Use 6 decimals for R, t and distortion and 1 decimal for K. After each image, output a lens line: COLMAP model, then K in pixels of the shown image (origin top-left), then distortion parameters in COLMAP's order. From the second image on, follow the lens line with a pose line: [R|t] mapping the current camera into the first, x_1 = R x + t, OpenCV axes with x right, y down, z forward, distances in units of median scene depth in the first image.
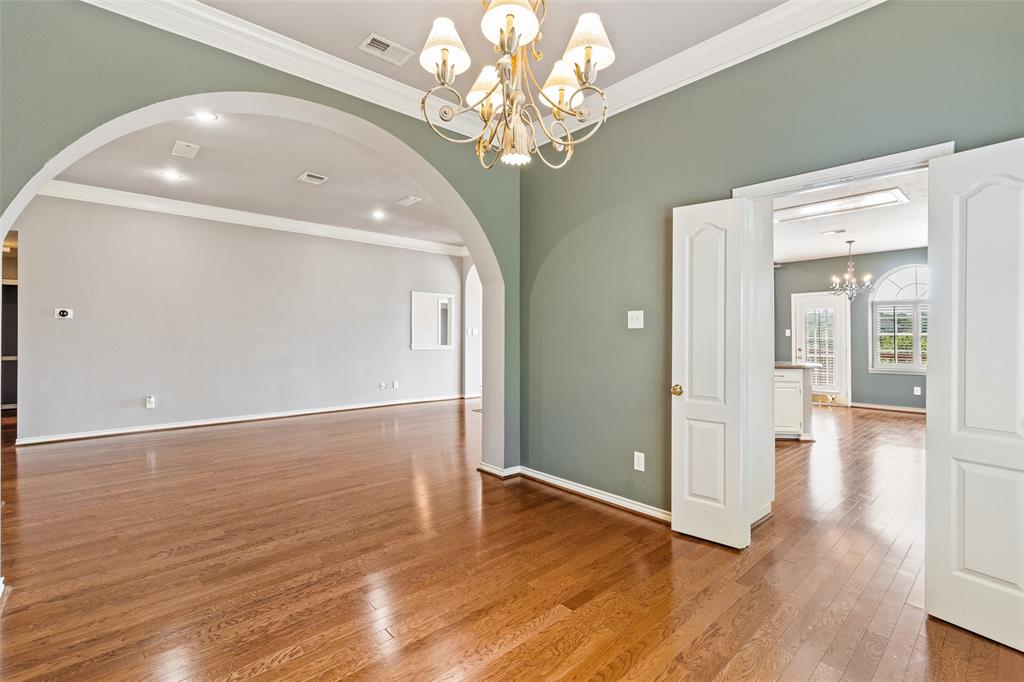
lens RADIAL K [[461.6, 0, 507.0], [0, 461.6, 333.9], [0, 0, 1]] dist [0.006884, -0.002253]
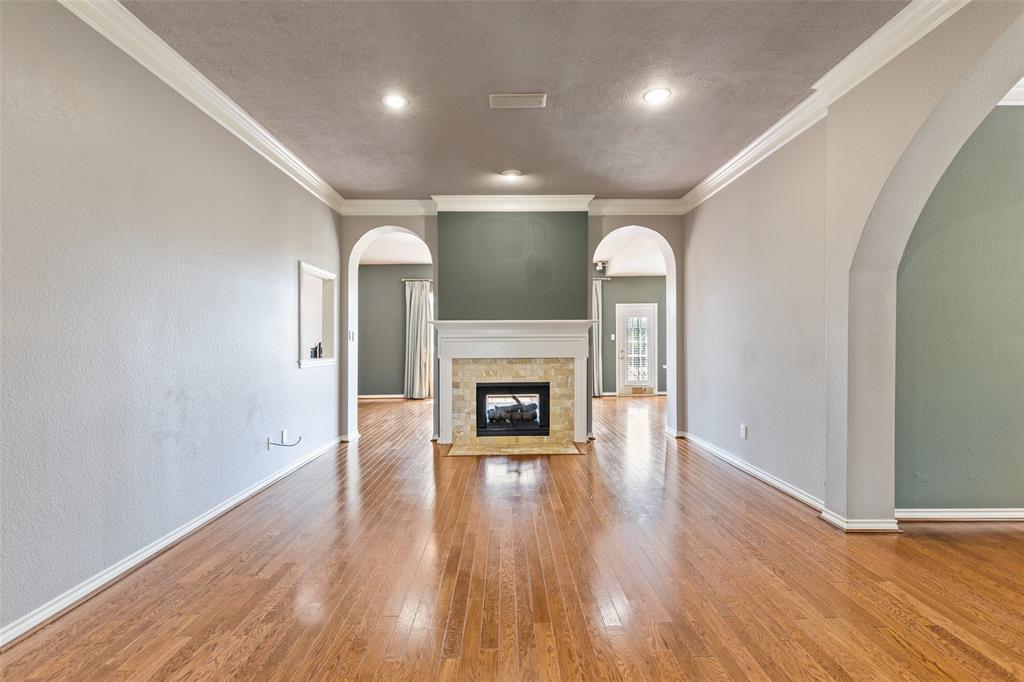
lens RADIAL K [[461.6, 0, 511.3], [0, 461.6, 342.9], [0, 0, 1]] dist [0.006884, -0.002253]
pose [[0.661002, -0.010524, 0.750310, -1.100317], [0.003570, 0.999934, 0.010881, -0.002634], [-0.750375, -0.004514, 0.660997, 1.095449]]
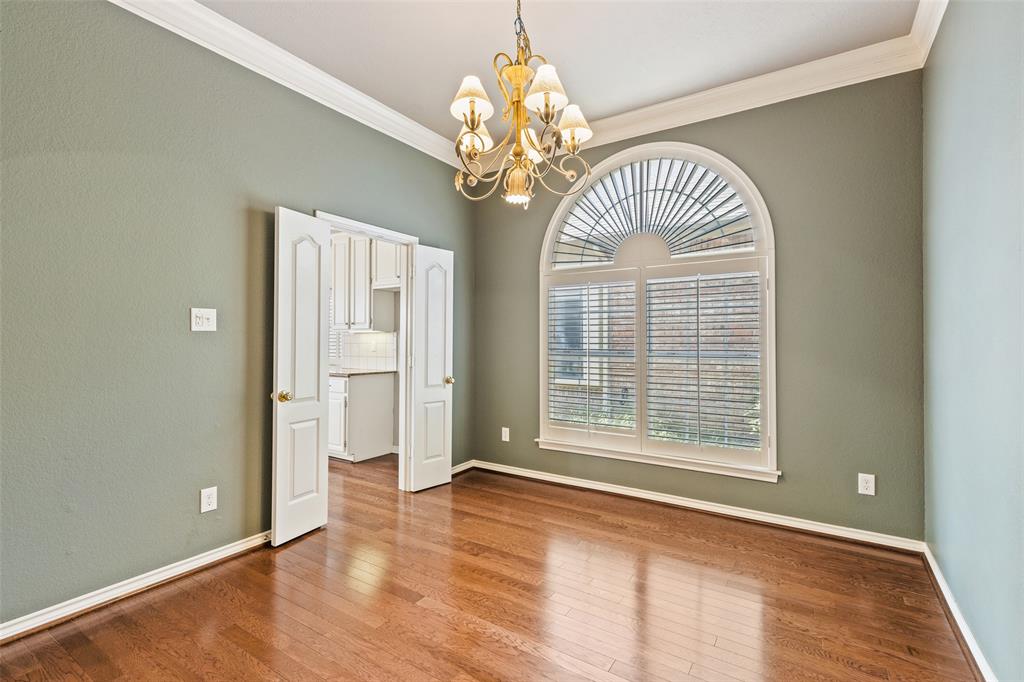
lens RADIAL K [[461.6, 0, 522.4], [0, 461.6, 339.2], [0, 0, 1]] dist [0.006884, -0.002253]
pose [[-0.260413, -0.003687, 0.965490, -0.559286], [-0.001028, 0.999993, 0.003542, -0.001337], [-0.965497, -0.000070, -0.260415, 0.625094]]
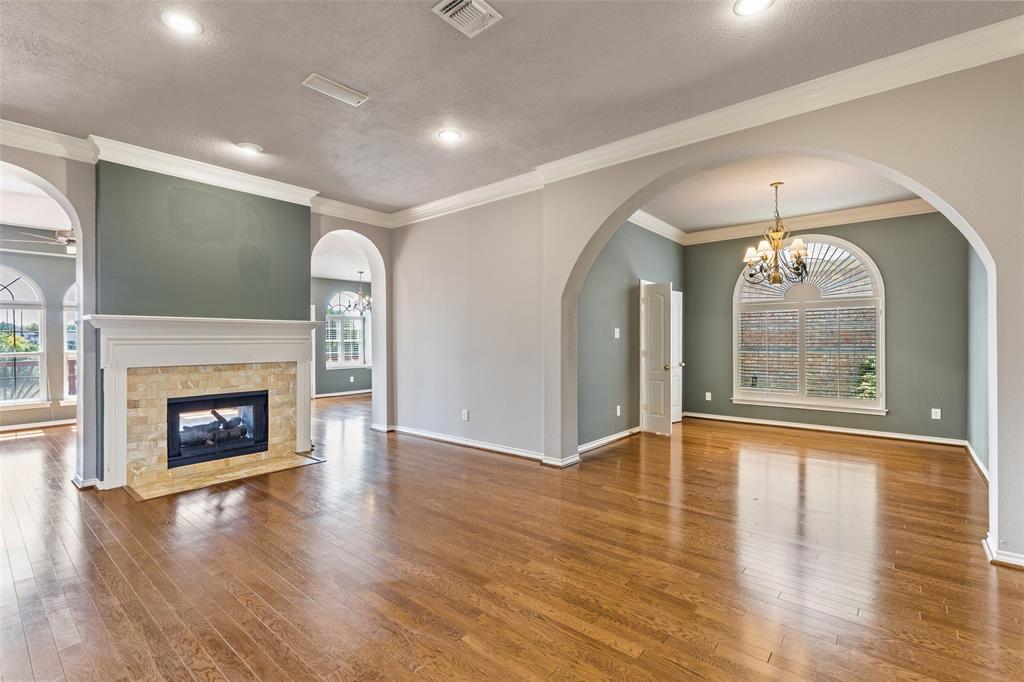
lens RADIAL K [[461.6, 0, 512.1], [0, 461.6, 340.9], [0, 0, 1]] dist [0.006884, -0.002253]
pose [[-0.136705, -0.002445, 0.990609, -1.319876], [-0.000503, 0.999997, 0.002399, -0.002966], [-0.990612, -0.000171, -0.136706, 1.503984]]
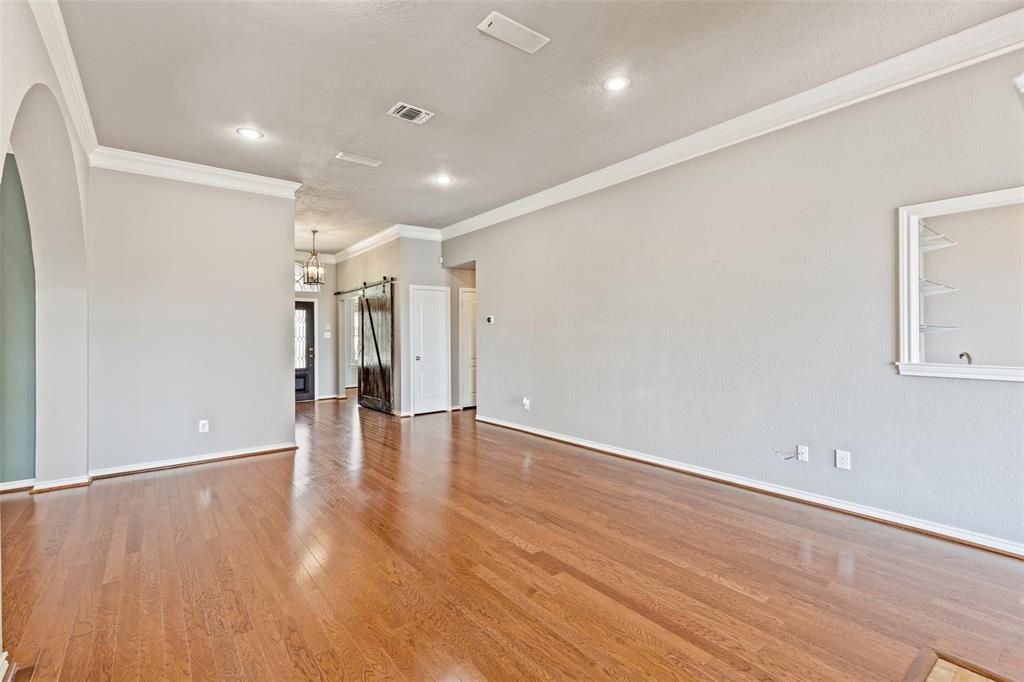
lens RADIAL K [[461.6, 0, 515.3], [0, 461.6, 335.3], [0, 0, 1]] dist [0.006884, -0.002253]
pose [[-0.061411, -0.002189, -0.998110, 0.395794], [0.013960, 0.999898, -0.003052, 0.002868], [0.998015, -0.014121, -0.061374, 1.769484]]
